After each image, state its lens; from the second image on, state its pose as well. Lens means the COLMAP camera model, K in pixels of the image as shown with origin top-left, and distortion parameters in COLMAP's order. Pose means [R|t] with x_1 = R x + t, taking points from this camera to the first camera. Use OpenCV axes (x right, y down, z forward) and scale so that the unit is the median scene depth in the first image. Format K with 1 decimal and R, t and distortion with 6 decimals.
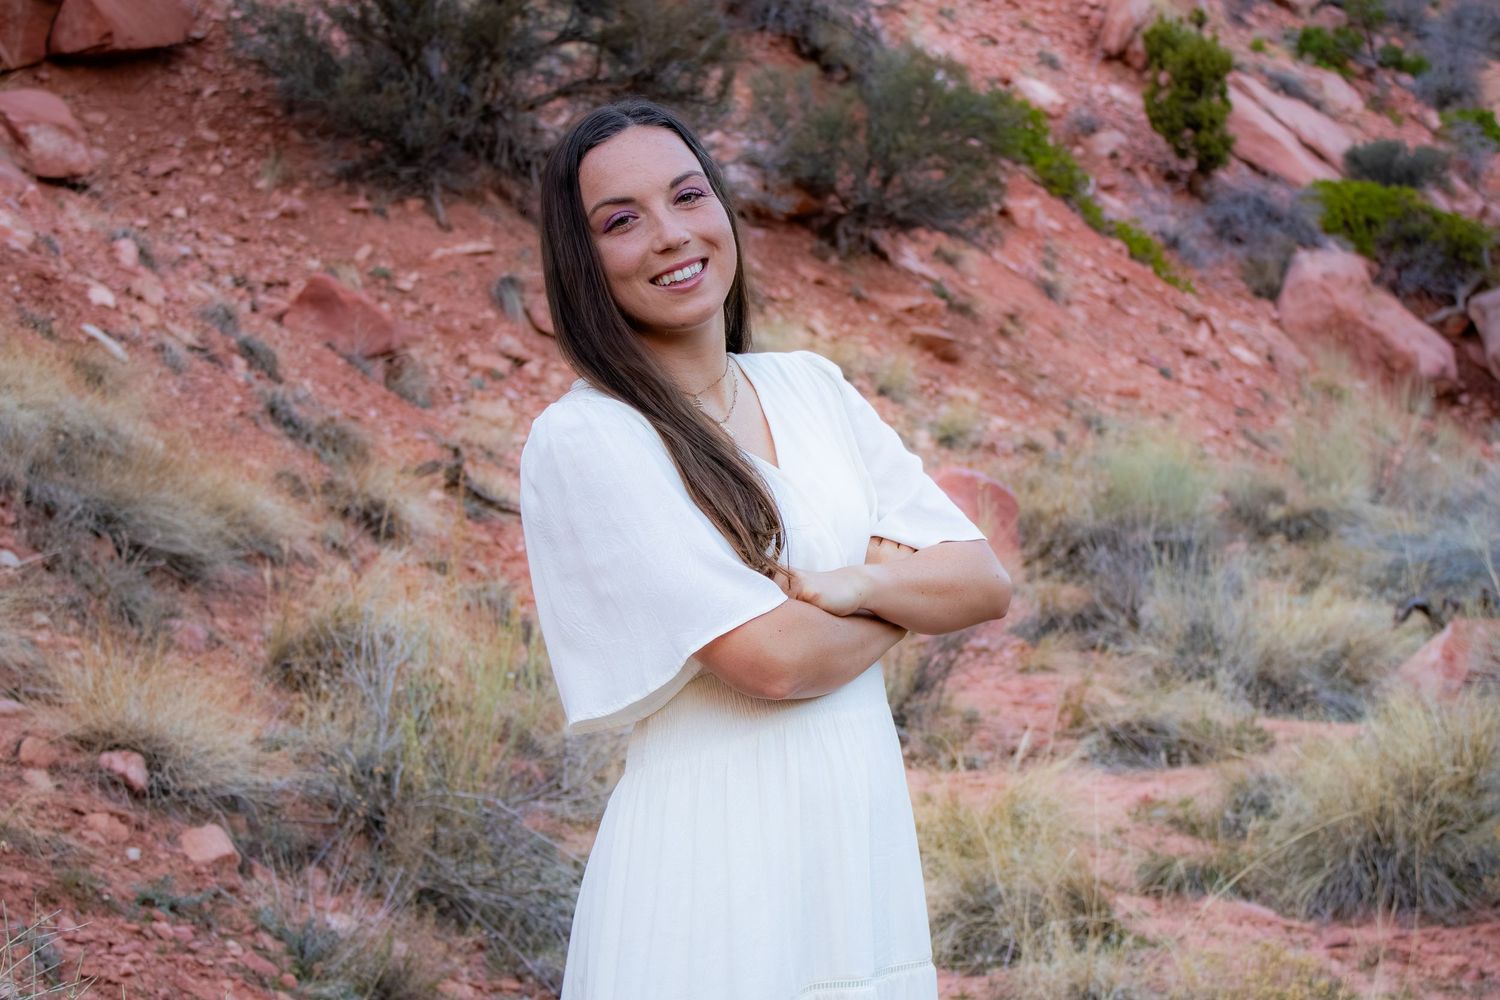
lens RADIAL K [[2914.4, 0, 807.1], [0, 2914.4, 491.6], [0, 0, 1]] dist [0.004839, 0.235773]
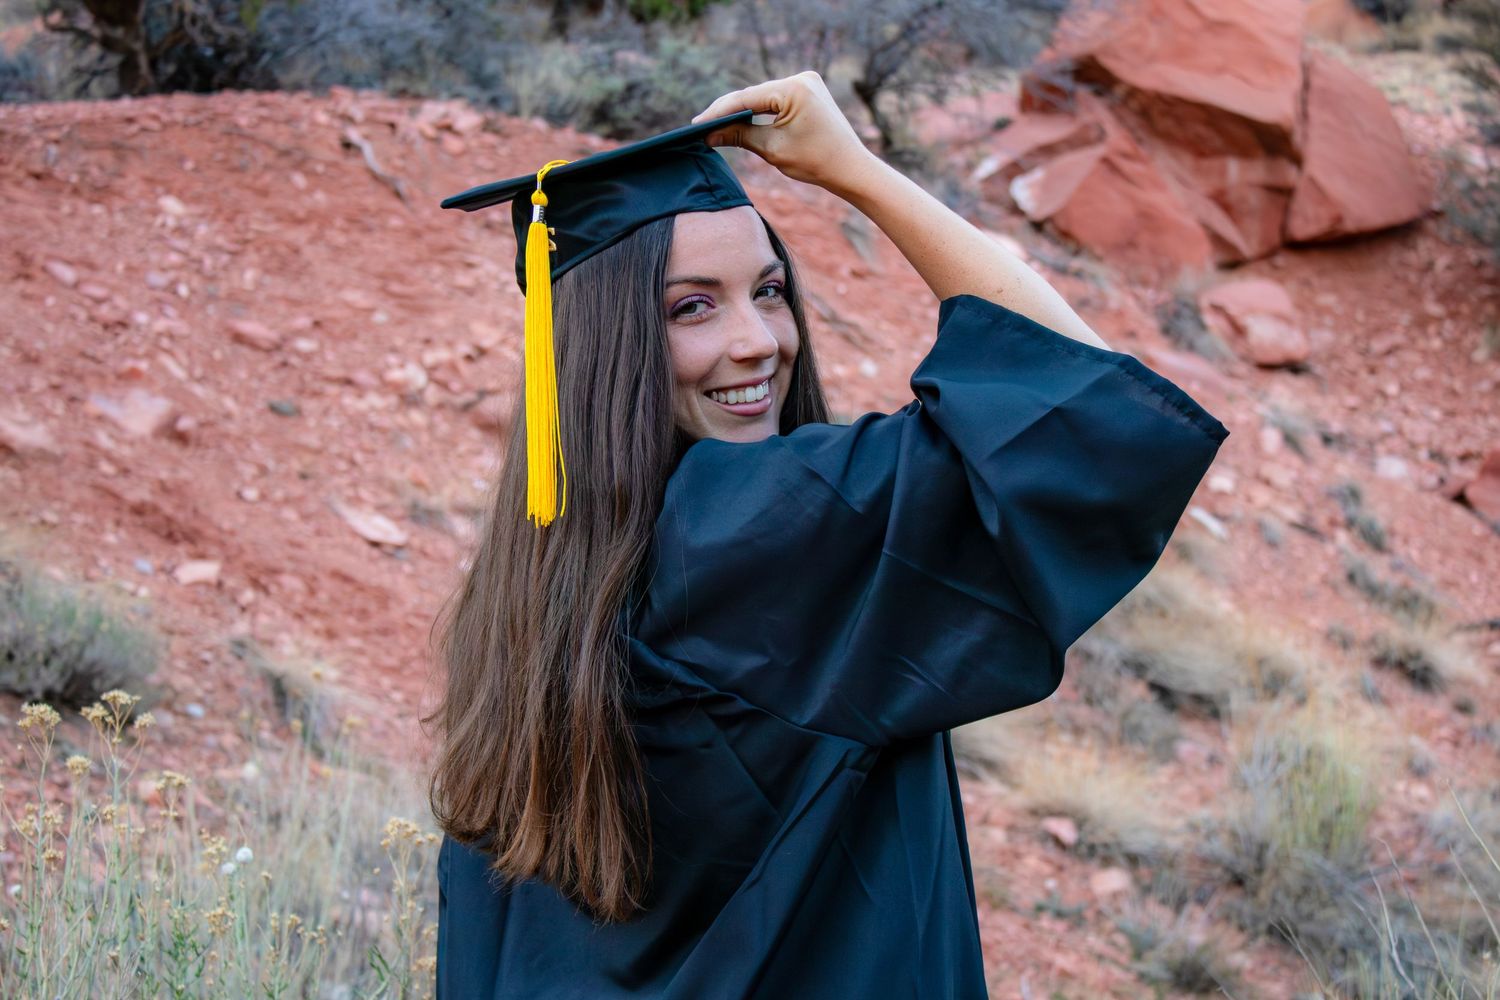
lens RADIAL K [[3551.2, 0, 750.0], [0, 3551.2, 500.0], [0, 0, 1]] dist [0.016028, 0.335686]
pose [[0.890425, -0.037504, -0.453582, 0.155796], [0.013788, 0.998364, -0.055482, 0.010345], [0.454920, 0.043149, 0.889486, -0.227330]]
